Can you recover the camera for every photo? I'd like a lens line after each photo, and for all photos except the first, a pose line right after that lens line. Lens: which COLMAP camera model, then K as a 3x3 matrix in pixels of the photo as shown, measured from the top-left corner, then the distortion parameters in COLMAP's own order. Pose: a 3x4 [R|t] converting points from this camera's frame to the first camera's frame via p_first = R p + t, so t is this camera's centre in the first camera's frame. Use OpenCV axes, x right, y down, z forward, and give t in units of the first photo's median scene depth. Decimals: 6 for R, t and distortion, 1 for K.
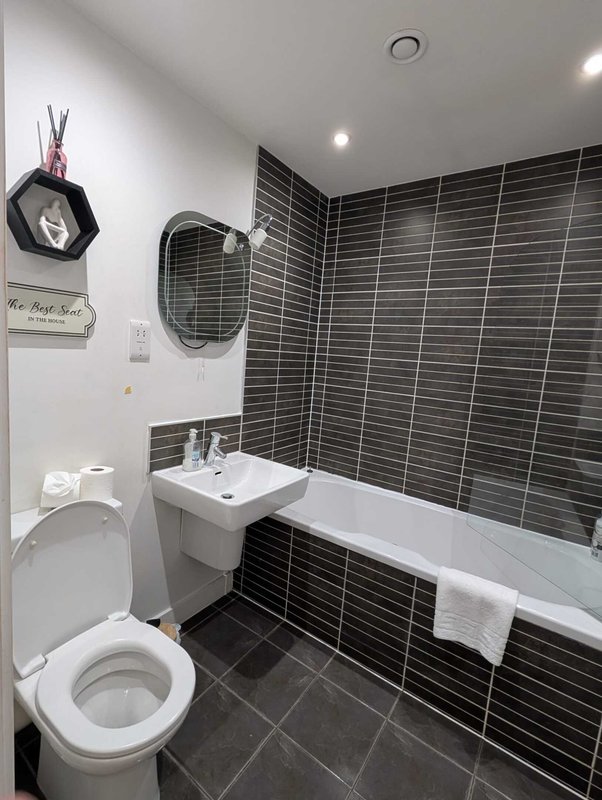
lens RADIAL K [[378.4, 0, 282.8], [0, 378.4, 399.6], [0, 0, 1]] dist [0.001259, -0.000057]
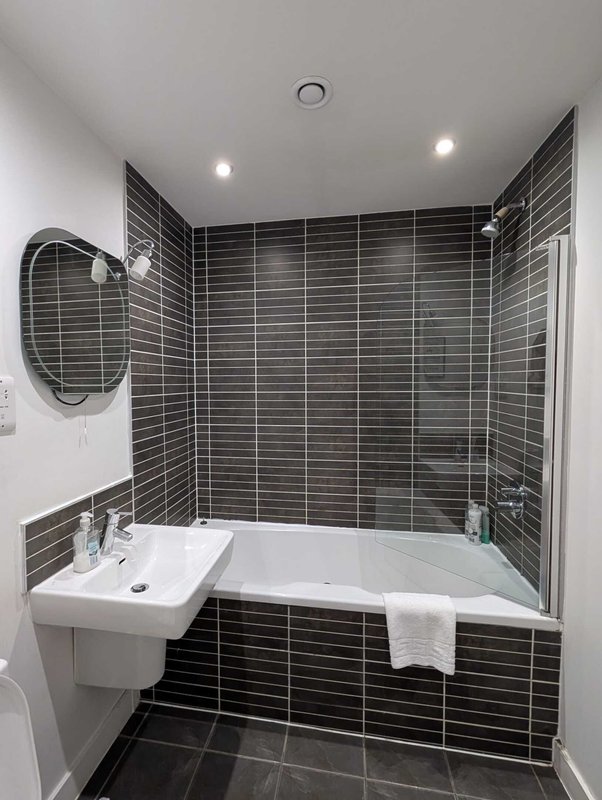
lens RADIAL K [[378.4, 0, 282.8], [0, 378.4, 399.6], [0, 0, 1]] dist [0.001259, -0.000057]
pose [[0.893218, -0.098864, 0.438619, -0.169269], [0.128156, 0.991041, -0.037601, -0.056648], [-0.430972, 0.089798, 0.897886, 0.123070]]
